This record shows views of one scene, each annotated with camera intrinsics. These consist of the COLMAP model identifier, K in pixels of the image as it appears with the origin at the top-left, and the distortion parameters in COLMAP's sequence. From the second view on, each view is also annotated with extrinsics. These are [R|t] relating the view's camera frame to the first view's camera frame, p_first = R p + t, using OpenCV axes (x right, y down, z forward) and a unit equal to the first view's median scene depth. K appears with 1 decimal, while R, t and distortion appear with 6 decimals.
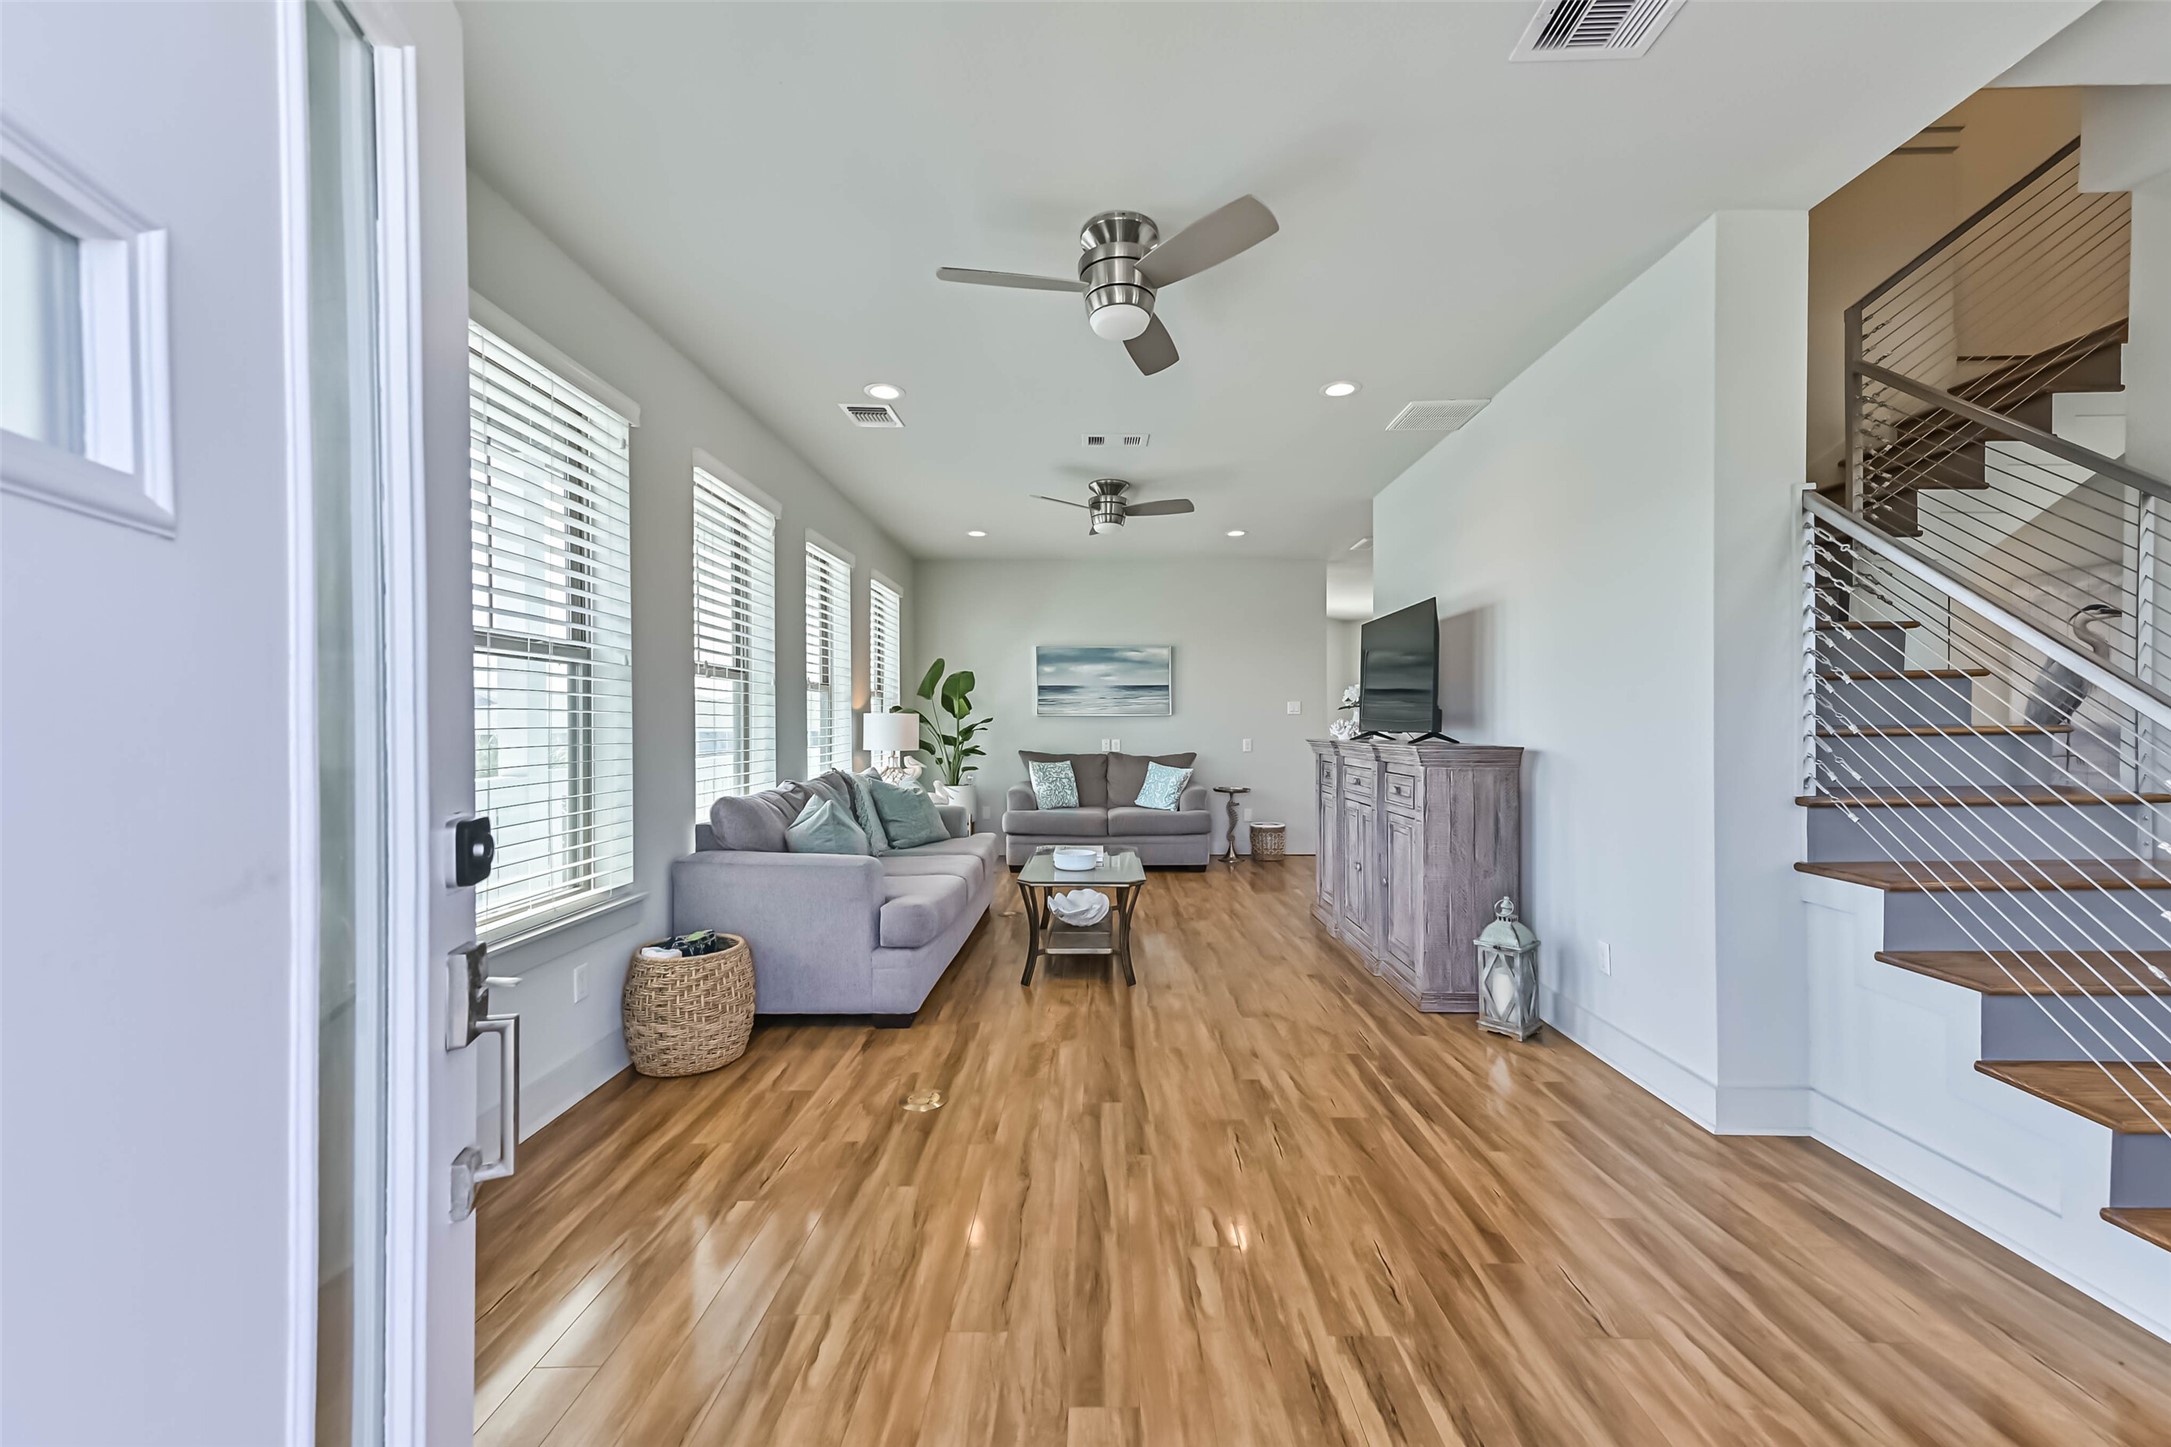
lens RADIAL K [[863.7, 0, 1092.2], [0, 863.7, 723.5], [0, 0, 1]] dist [0.018215, -0.000449]
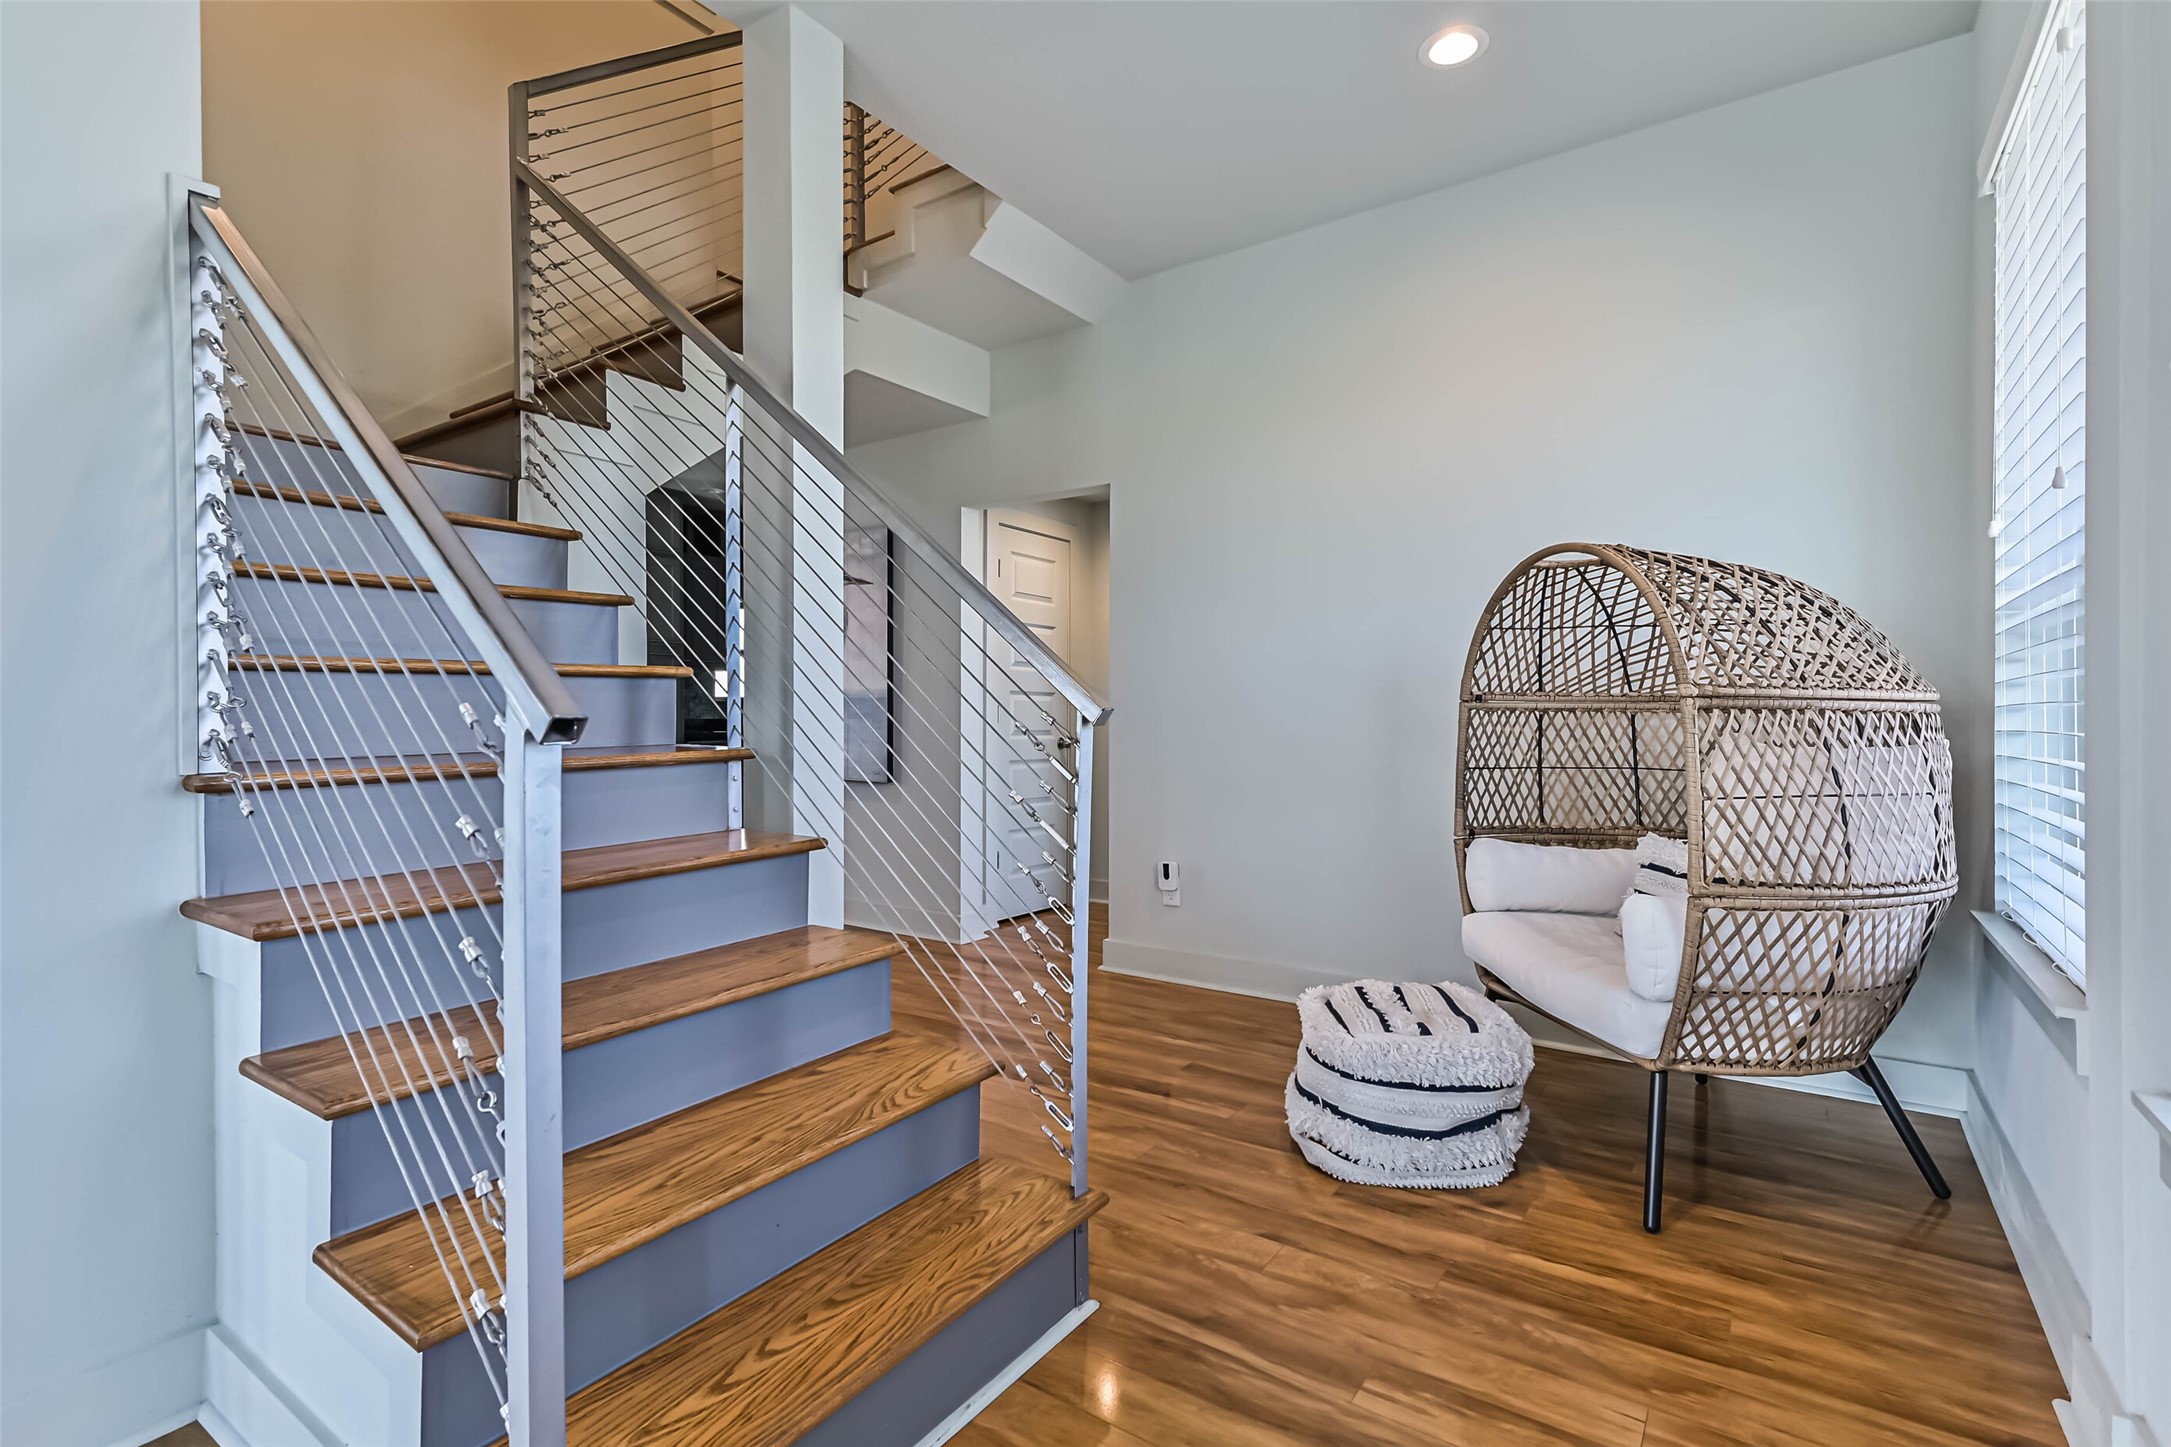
lens RADIAL K [[1047.8, 0, 1088.5], [0, 1047.8, 716.4], [0, 0, 1]] dist [0.033962, -0.022224]
pose [[0.540158, -0.006694, 0.841537, 0.443417], [-0.000267, 0.999967, 0.008125, 0.033926], [-0.841564, -0.004613, 0.540138, 0.161640]]
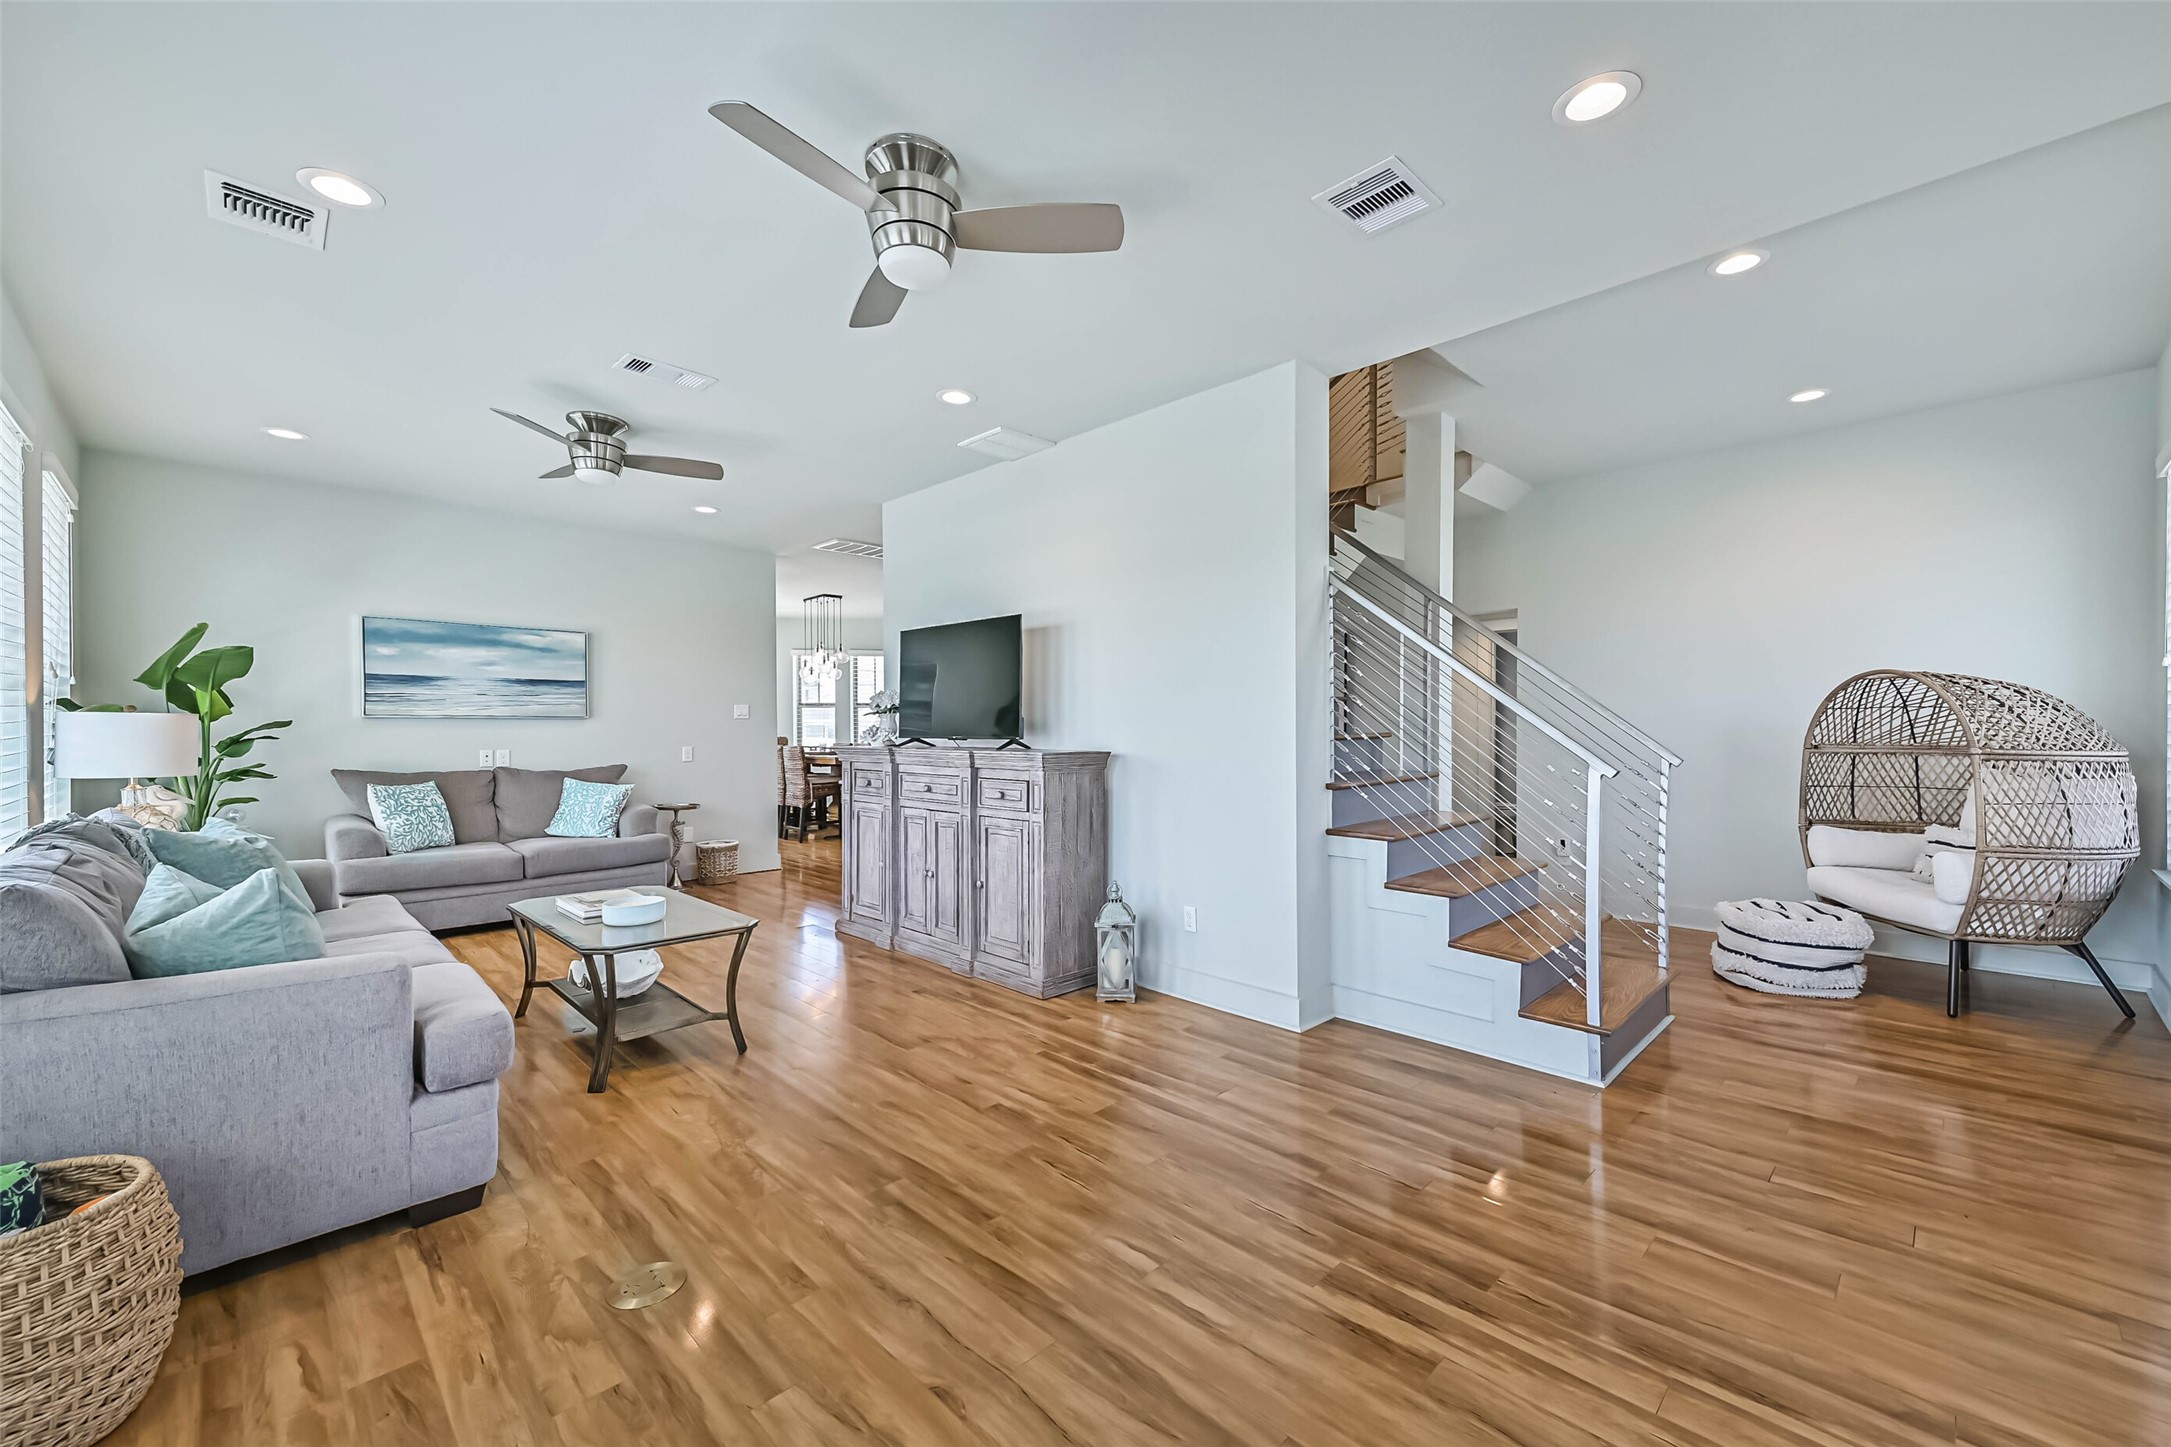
lens RADIAL K [[867.8, 0, 1097.6], [0, 867.8, 731.1], [0, 0, 1]] dist [0.034271, -0.009860]
pose [[0.696573, -0.004876, 0.717469, -0.375007], [-0.000433, 0.999974, 0.007217, -0.009104], [-0.717486, -0.005338, 0.696553, 0.216113]]
